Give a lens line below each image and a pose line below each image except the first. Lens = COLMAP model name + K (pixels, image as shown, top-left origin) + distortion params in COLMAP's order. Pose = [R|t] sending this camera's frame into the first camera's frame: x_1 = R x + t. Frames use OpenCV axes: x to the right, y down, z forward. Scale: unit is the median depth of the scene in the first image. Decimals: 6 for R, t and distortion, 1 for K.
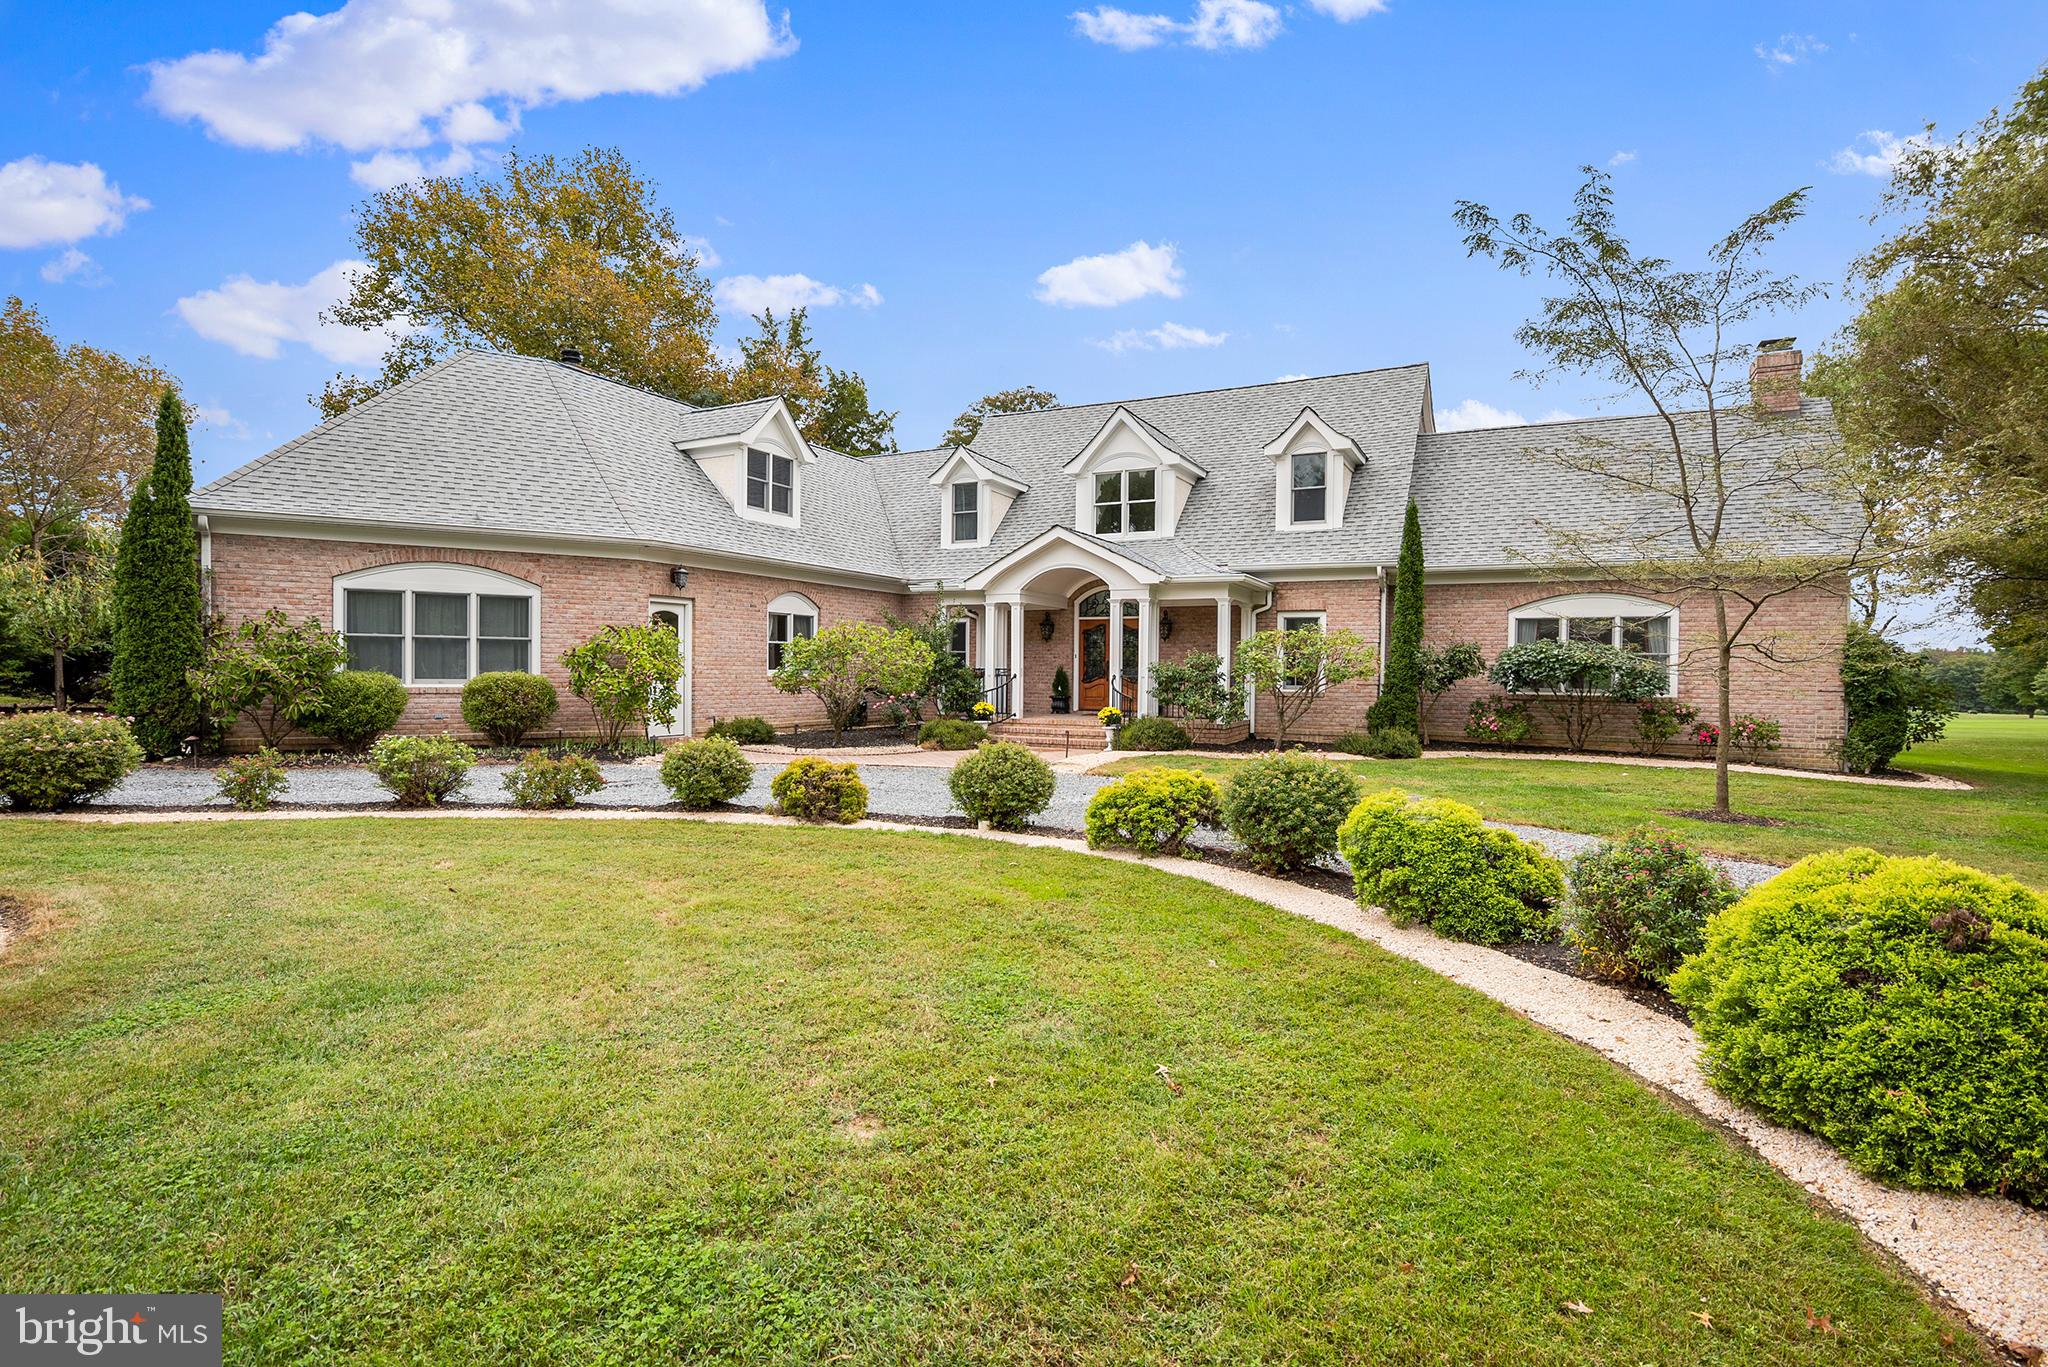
lens RADIAL K [[1062.3, 0, 1015.6], [0, 1062.3, 685.3], [0, 0, 1]] dist [-0.017681, 0.000279]
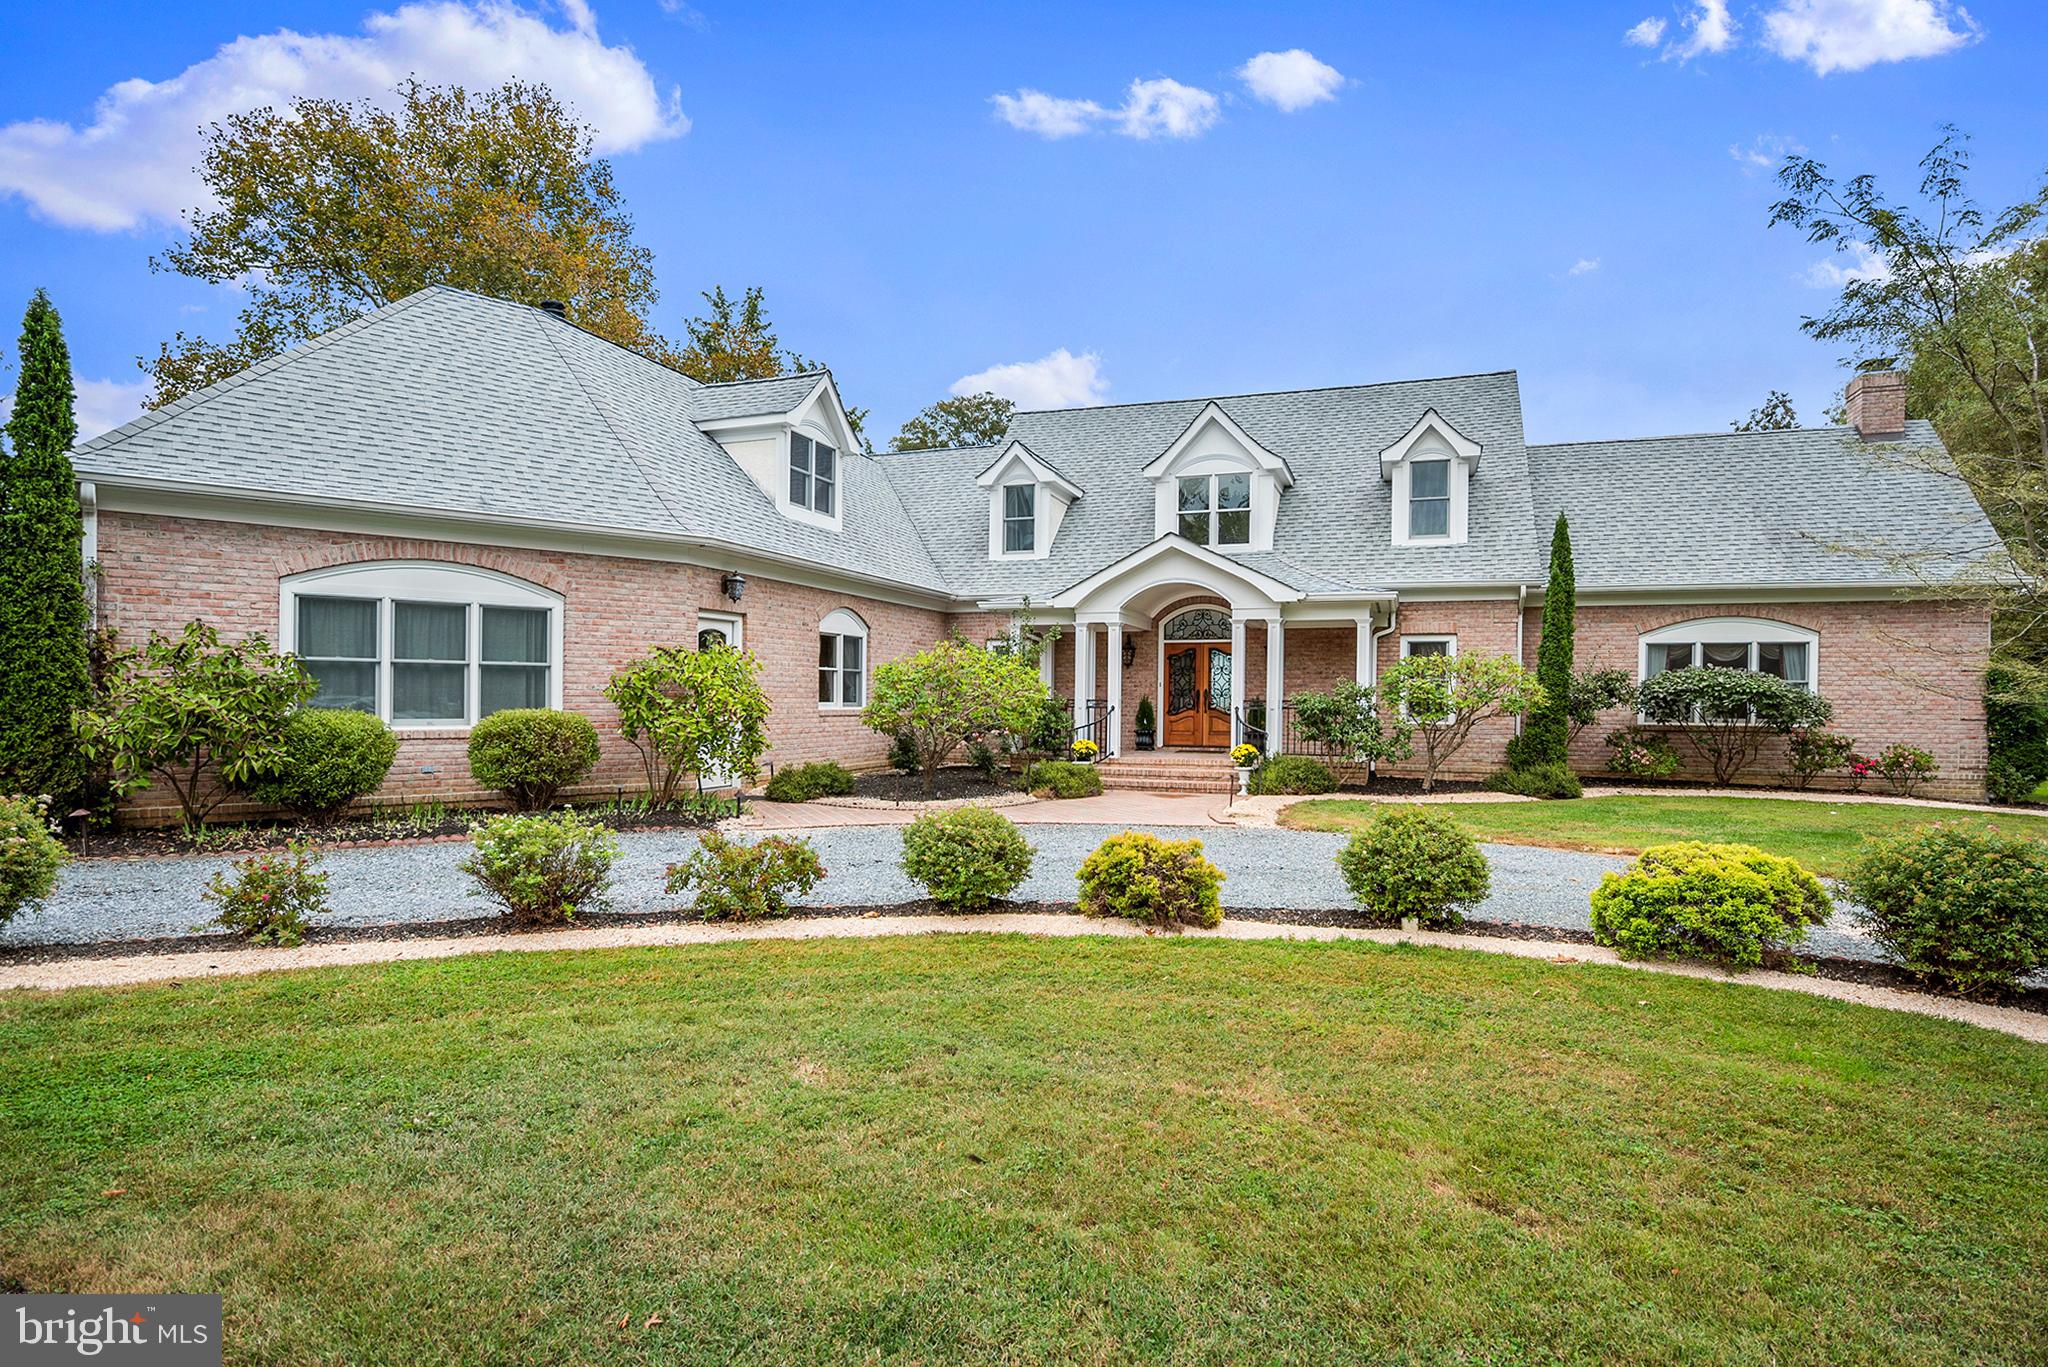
lens RADIAL K [[1062.3, 0, 1045.7], [0, 1062.3, 700.7], [0, 0, 1]] dist [-0.017681, 0.000279]
pose [[0.985948, -0.004606, 0.166991, -0.212526], [0.006082, 0.999947, -0.008324, -0.008609], [-0.166944, 0.009223, 0.985923, 0.176566]]
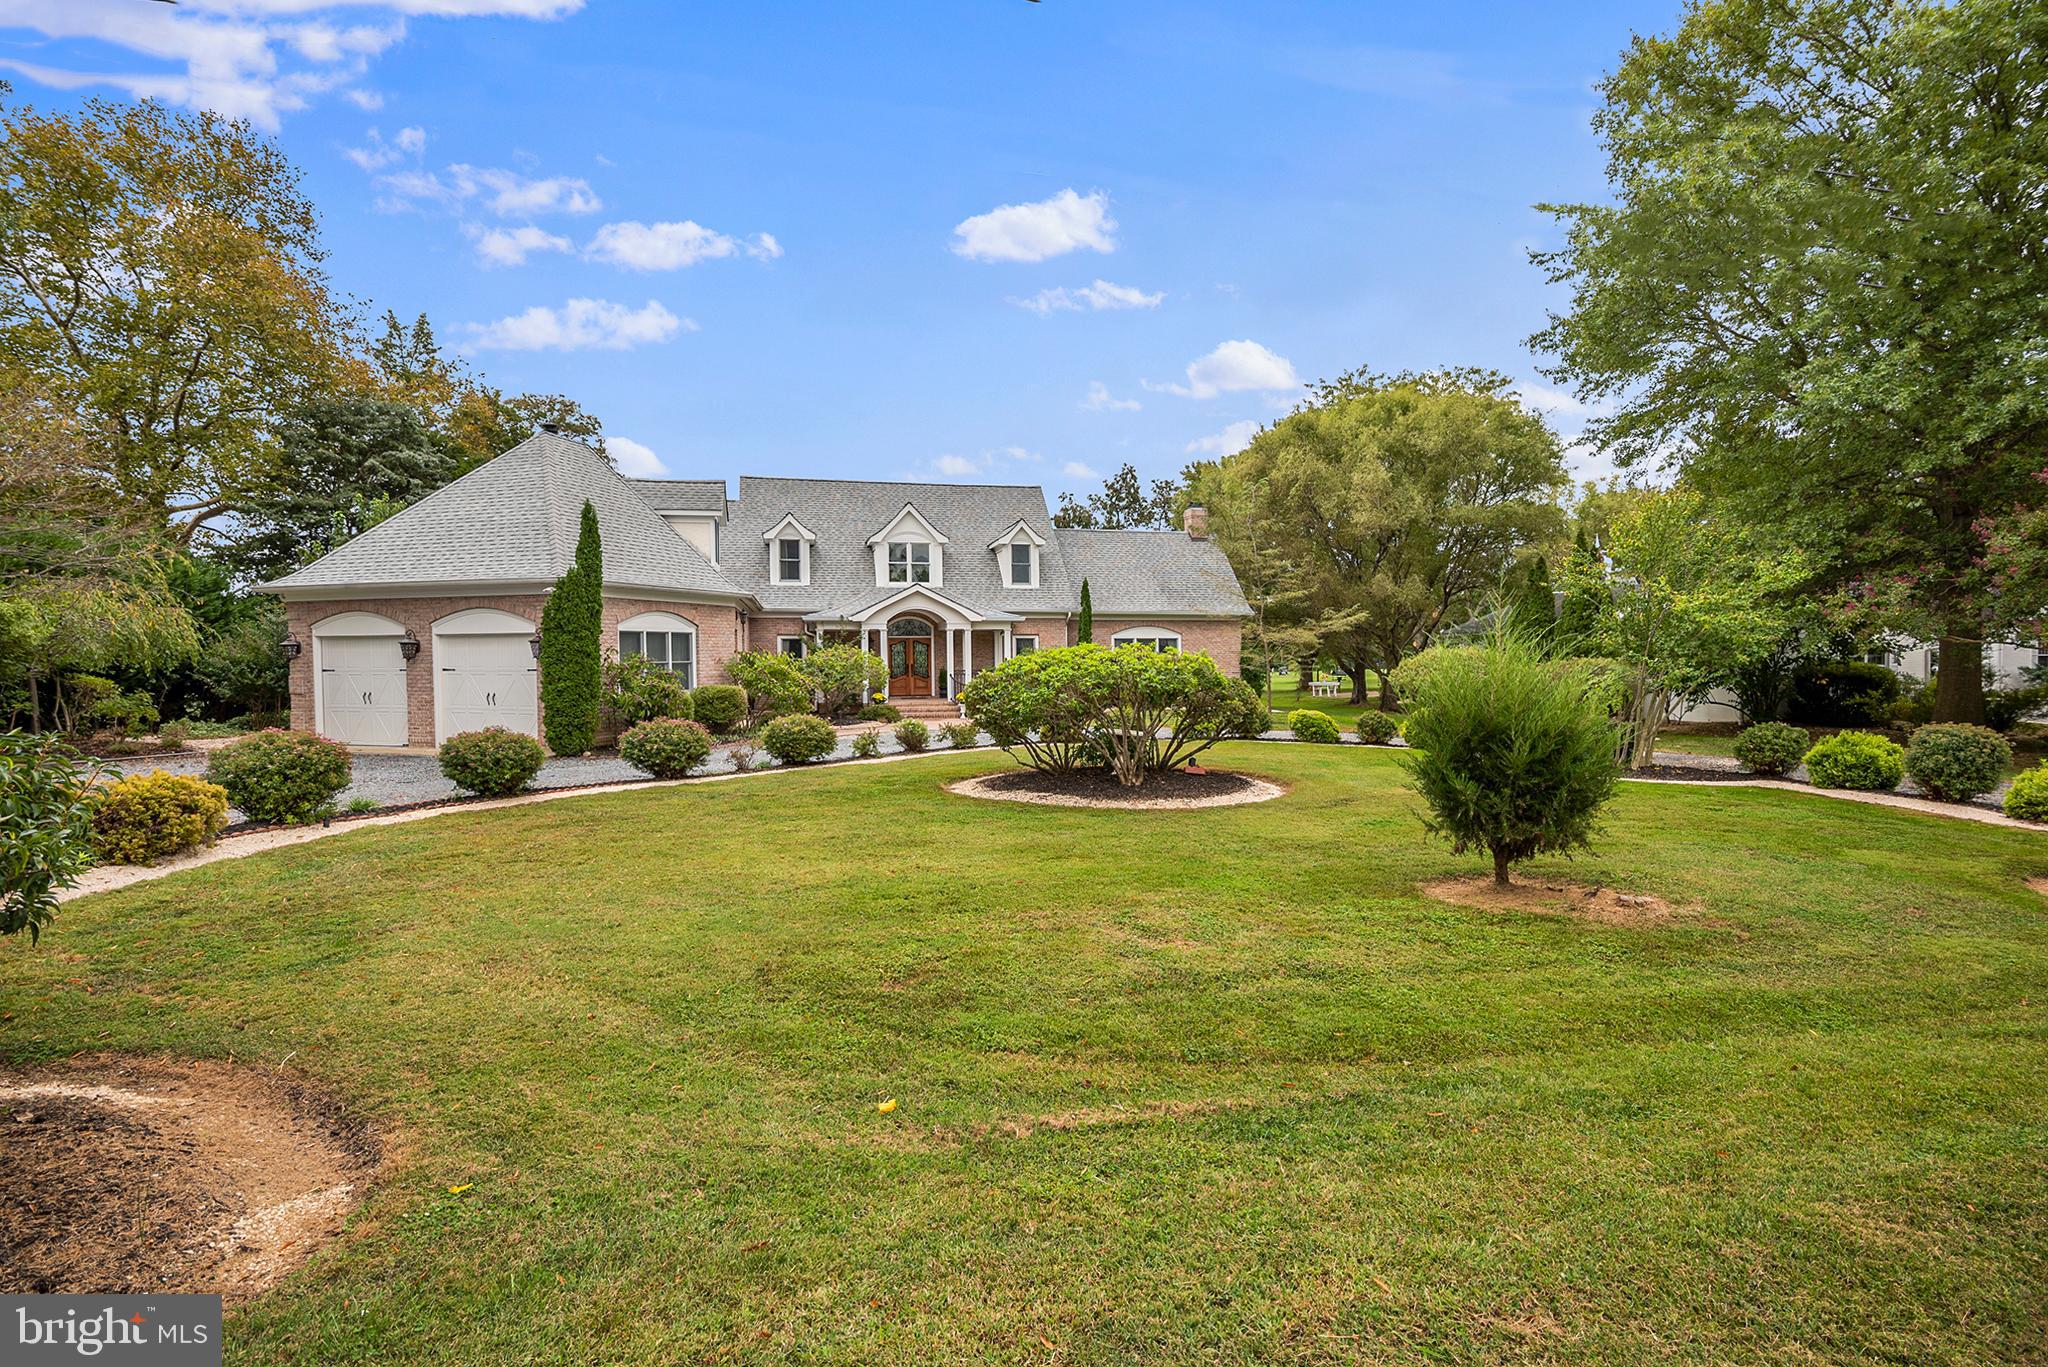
lens RADIAL K [[1062.3, 0, 1036.3], [0, 1062.3, 668.8], [0, 0, 1]] dist [-0.017681, 0.000279]
pose [[0.748635, -0.022818, 0.662589, -0.949465], [0.017964, 0.999739, 0.014131, -0.039778], [-0.662739, 0.001324, 0.748849, -0.368333]]
